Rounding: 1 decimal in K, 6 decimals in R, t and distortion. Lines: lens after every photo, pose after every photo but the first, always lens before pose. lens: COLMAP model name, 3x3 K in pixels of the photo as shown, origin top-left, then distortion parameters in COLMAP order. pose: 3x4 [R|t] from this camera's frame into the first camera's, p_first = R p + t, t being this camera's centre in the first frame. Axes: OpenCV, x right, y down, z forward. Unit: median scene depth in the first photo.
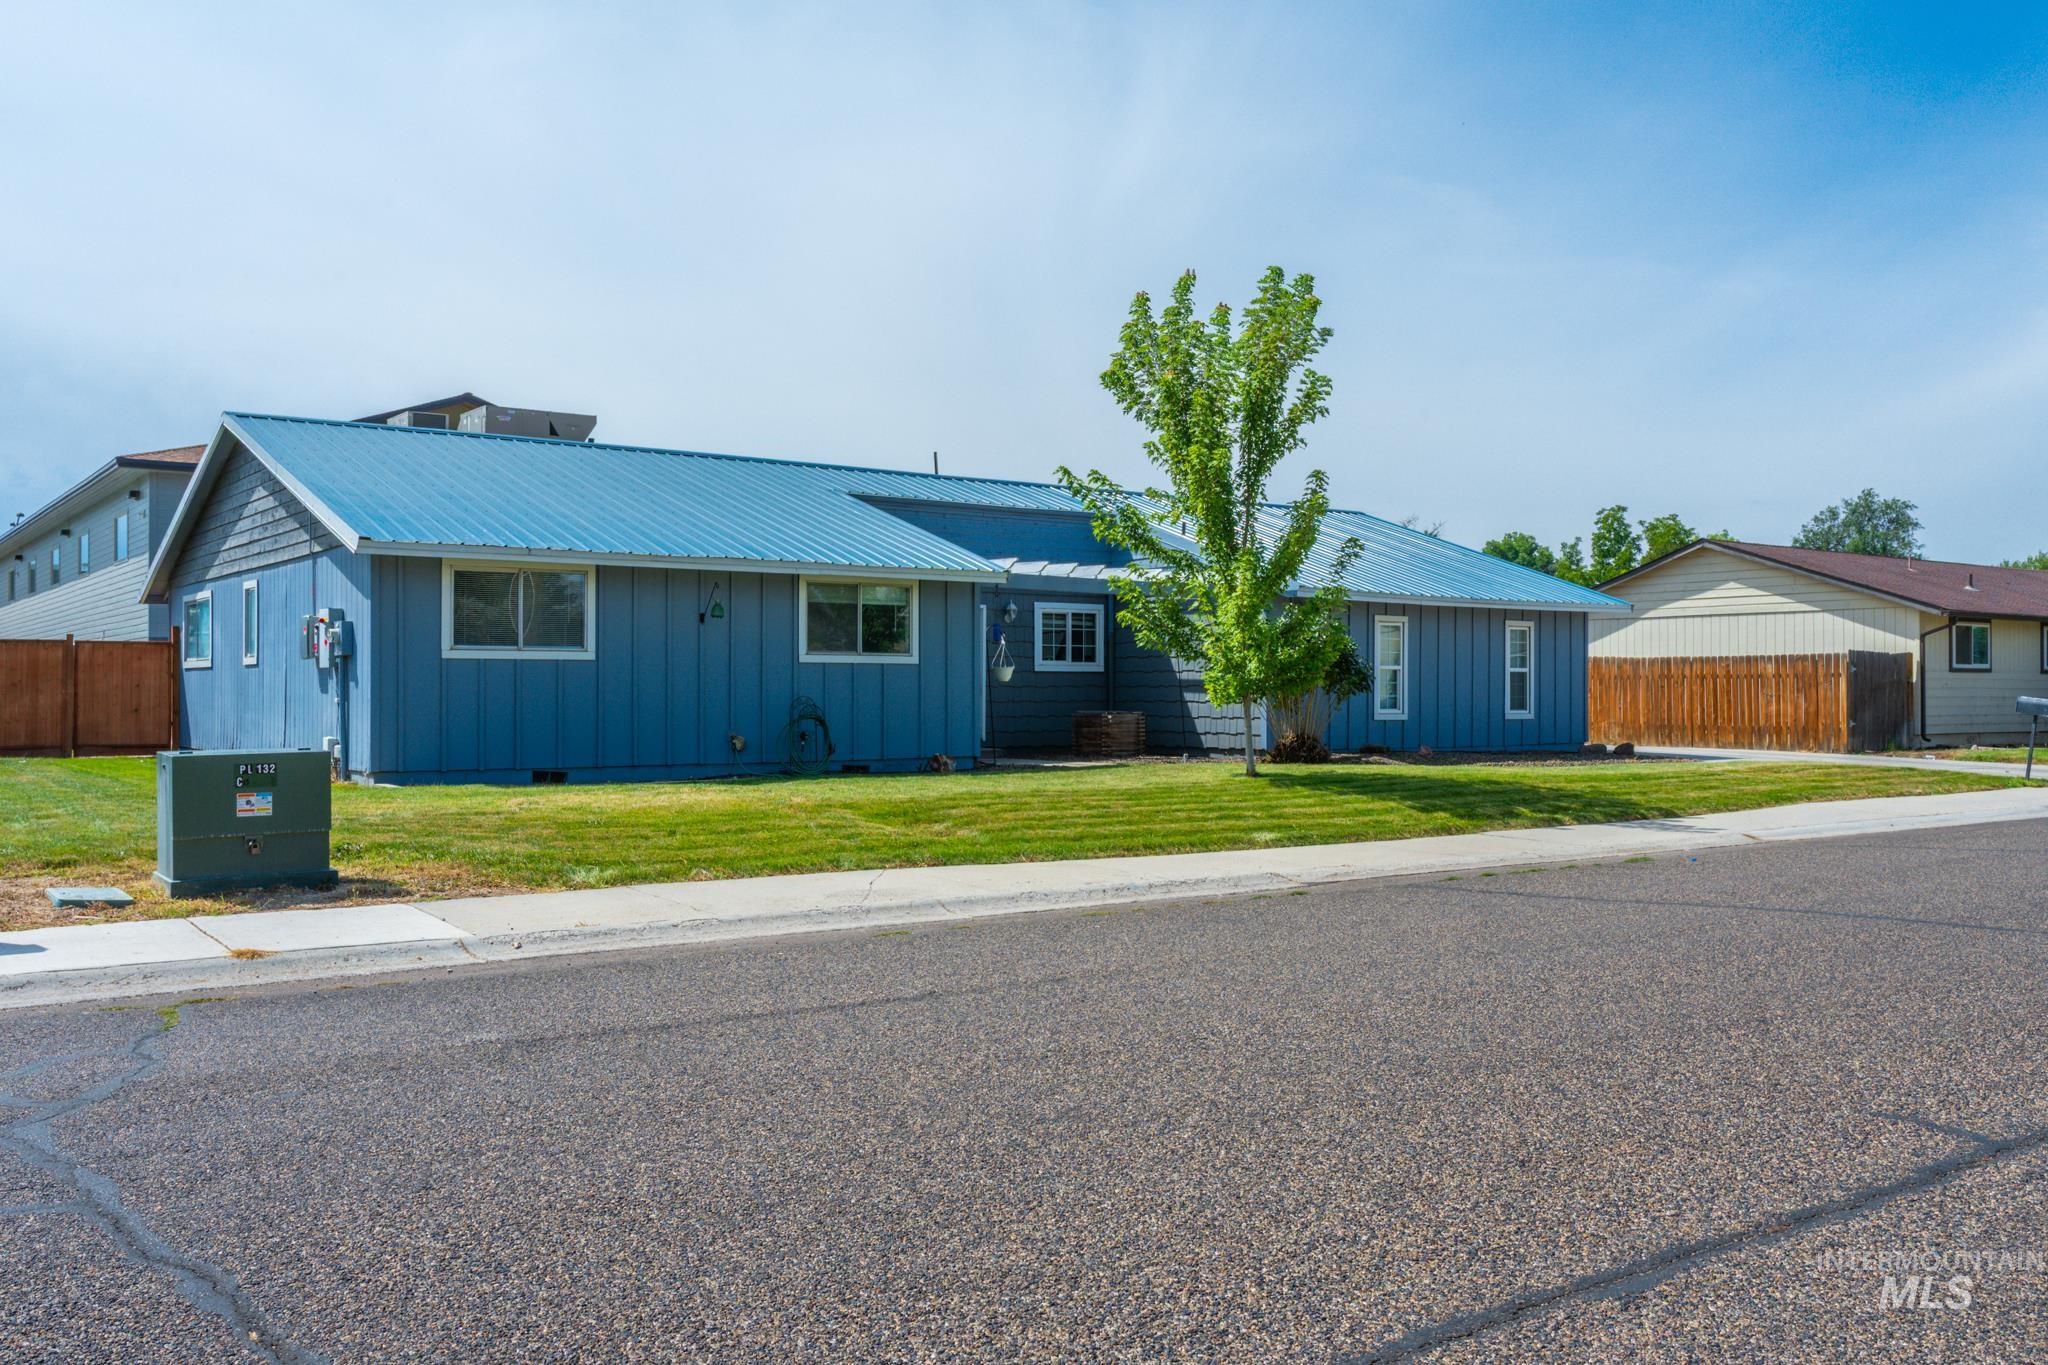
lens RADIAL K [[1756.1, 0, 1033.3], [0, 1756.1, 692.5], [0, 0, 1]] dist [0.005146, -0.002164]
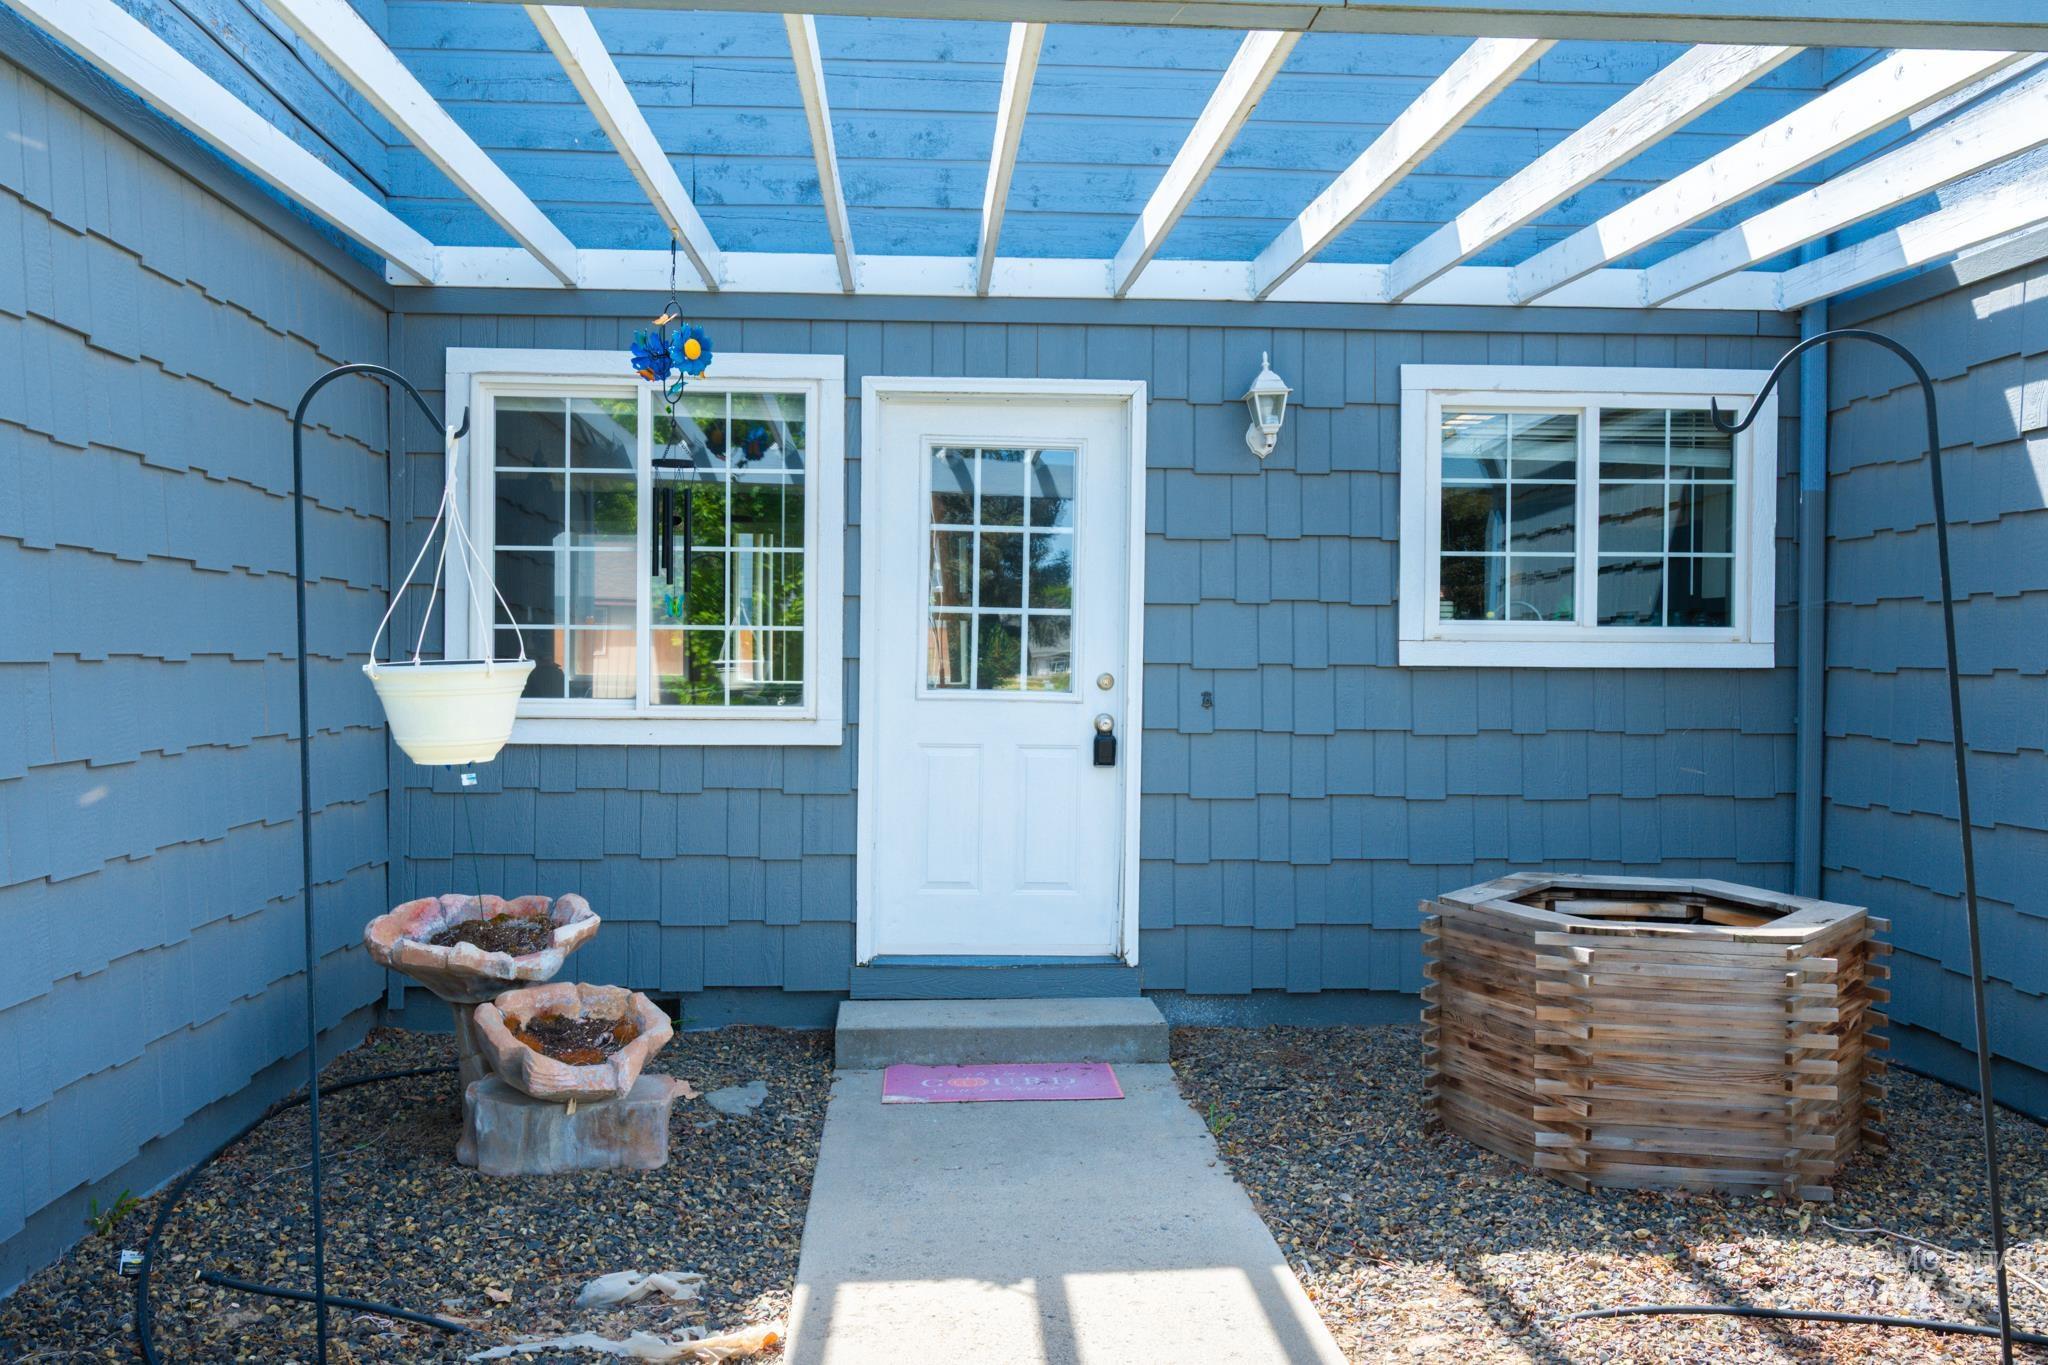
lens RADIAL K [[1756.1, 0, 1017.1], [0, 1756.1, 676.8], [0, 0, 1]] dist [0.005146, -0.002164]
pose [[0.840350, 0.015140, -0.541833, 0.093545], [-0.007679, 0.999842, 0.016027, -0.015865], [0.541990, -0.009307, 0.840334, 0.876400]]
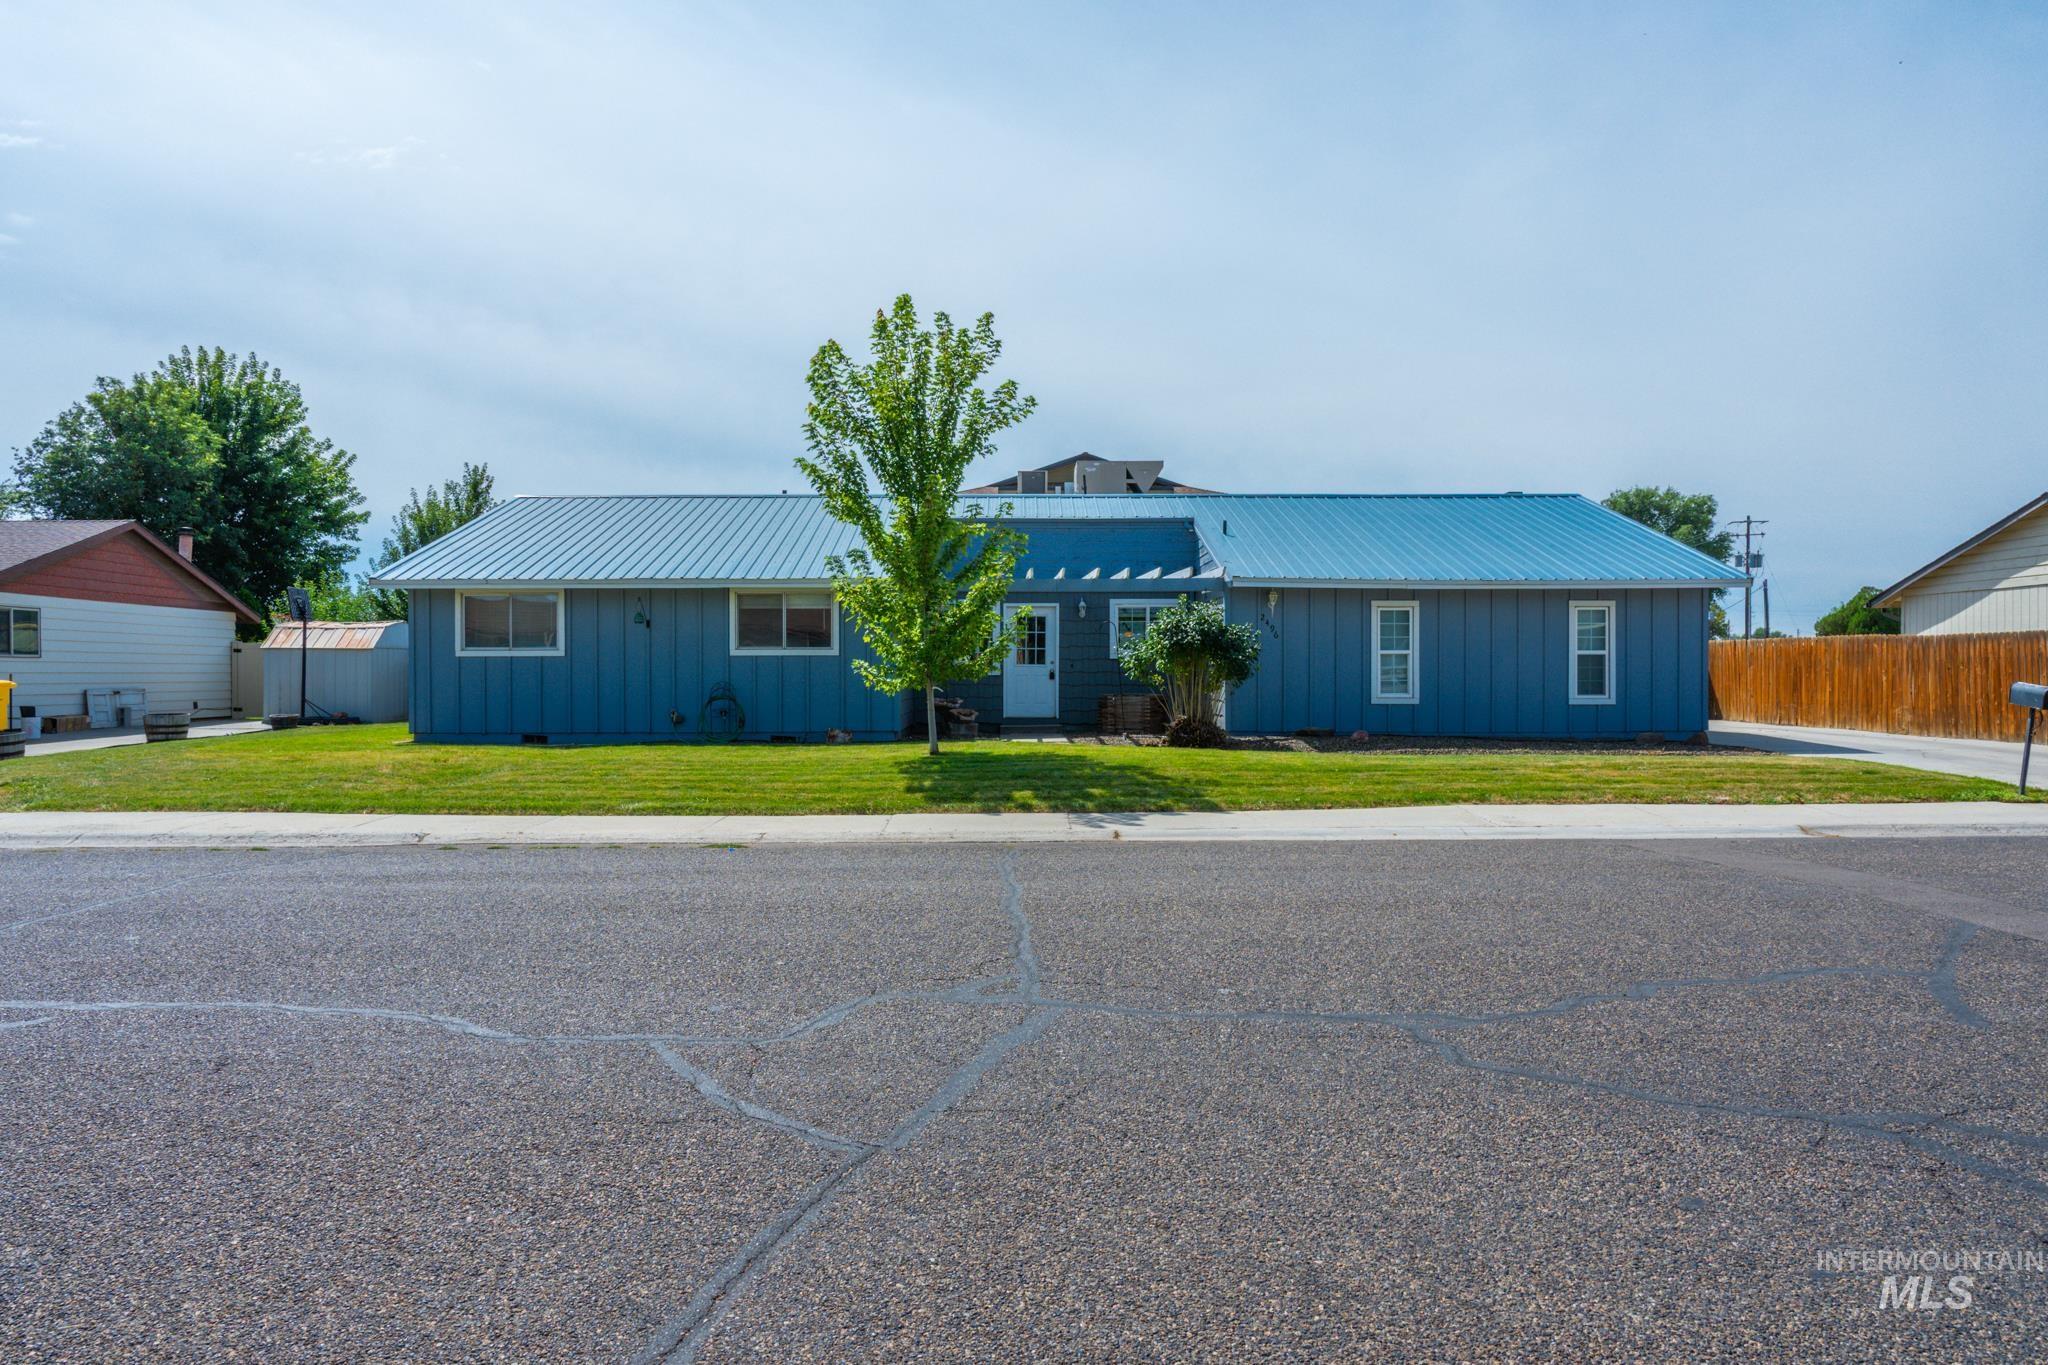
lens RADIAL K [[1379.9, 0, 1019.8], [0, 1379.9, 676.6], [0, 0, 1]] dist [-0.005676, 0.003174]
pose [[0.813632, -0.002176, -0.581376, 0.541794], [0.003282, 0.999994, 0.000850, -0.001599], [0.581371, -0.002599, 0.813634, 0.251424]]
